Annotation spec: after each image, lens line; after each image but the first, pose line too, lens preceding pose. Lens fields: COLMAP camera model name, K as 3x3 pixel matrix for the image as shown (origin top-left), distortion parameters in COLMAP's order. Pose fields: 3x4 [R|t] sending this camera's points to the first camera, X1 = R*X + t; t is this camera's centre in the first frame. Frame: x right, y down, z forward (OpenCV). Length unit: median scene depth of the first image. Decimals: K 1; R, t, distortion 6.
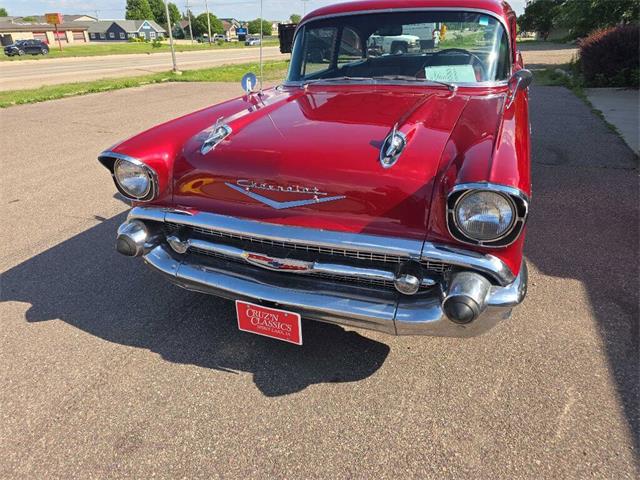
lens RADIAL K [[432.0, 0, 322.8], [0, 432.0, 241.5], [0, 0, 1]] dist [0.034510, -0.028866]
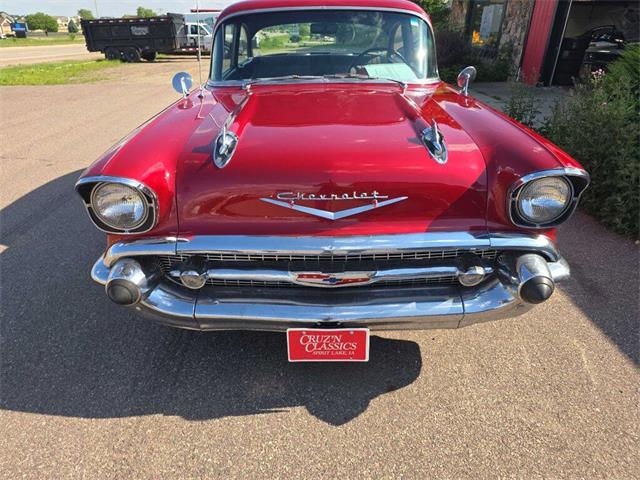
lens RADIAL K [[432.0, 0, 318.1], [0, 432.0, 236.6], [0, 0, 1]] dist [0.034510, -0.028866]
pose [[0.925751, -0.145842, 0.348876, -0.398201], [0.149076, 0.988667, 0.017722, -0.053257], [-0.347507, 0.035603, 0.937001, 0.139315]]
